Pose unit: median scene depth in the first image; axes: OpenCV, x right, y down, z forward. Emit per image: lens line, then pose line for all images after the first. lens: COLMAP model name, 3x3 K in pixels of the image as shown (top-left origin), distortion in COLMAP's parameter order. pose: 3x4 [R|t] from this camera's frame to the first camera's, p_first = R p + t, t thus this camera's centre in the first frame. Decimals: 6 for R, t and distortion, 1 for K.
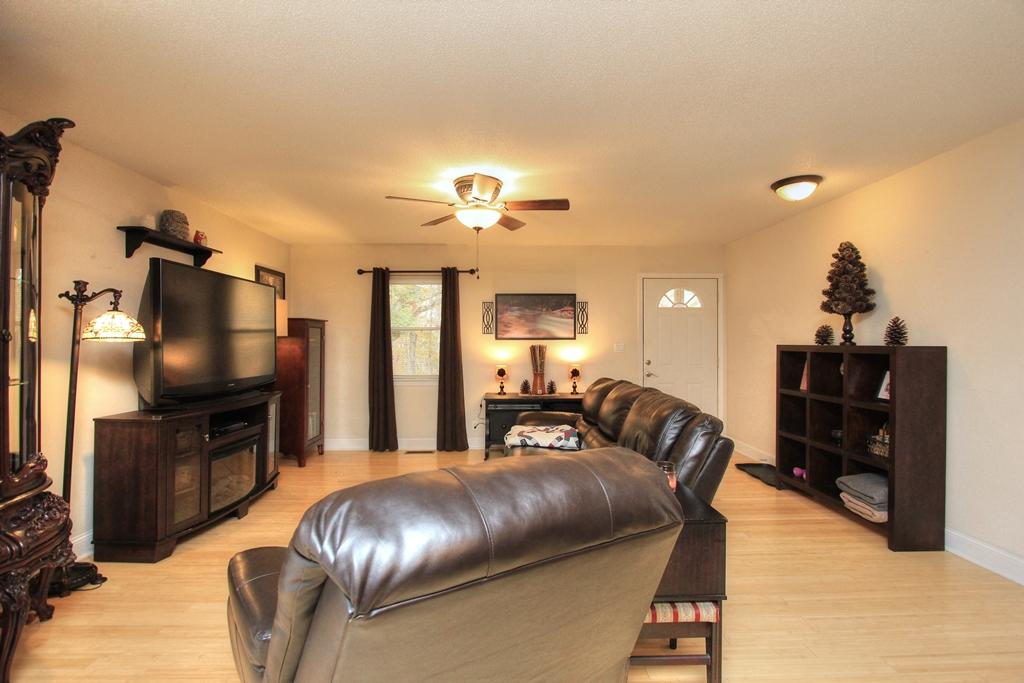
lens RADIAL K [[473.3, 0, 513.3], [0, 473.3, 336.8], [0, 0, 1]] dist [-0.017668, 0.003733]
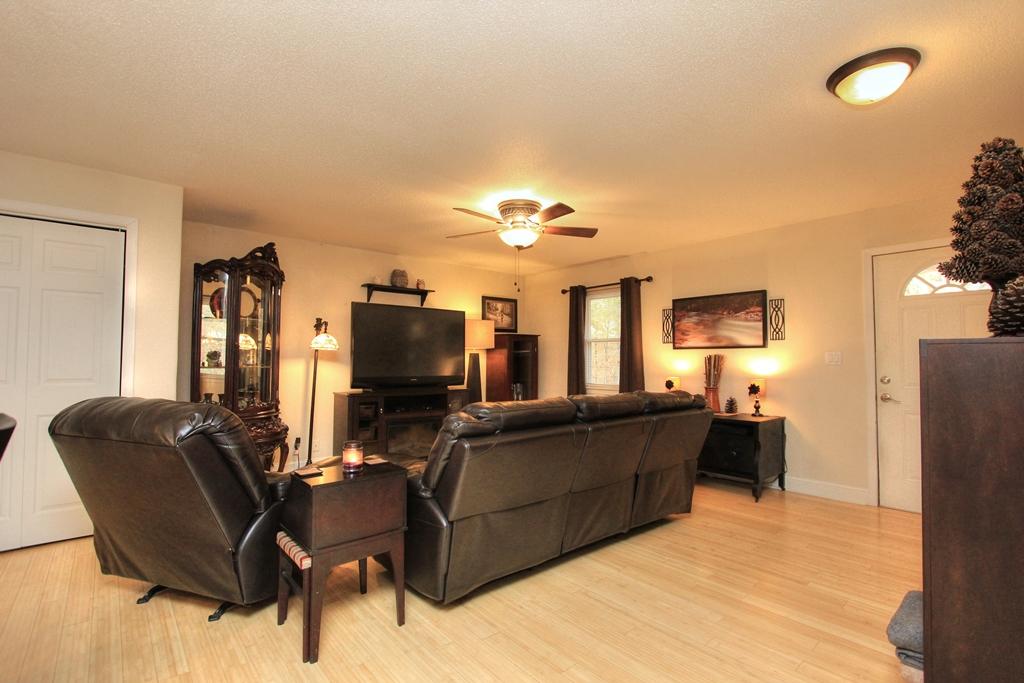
lens RADIAL K [[473.3, 0, 514.4], [0, 473.3, 345.0], [0, 0, 1]] dist [-0.017668, 0.003733]
pose [[0.636298, -0.023609, -0.771082, 0.475249], [0.005866, 0.999651, -0.025766, 0.019343], [0.771421, 0.011872, 0.636215, 0.175972]]
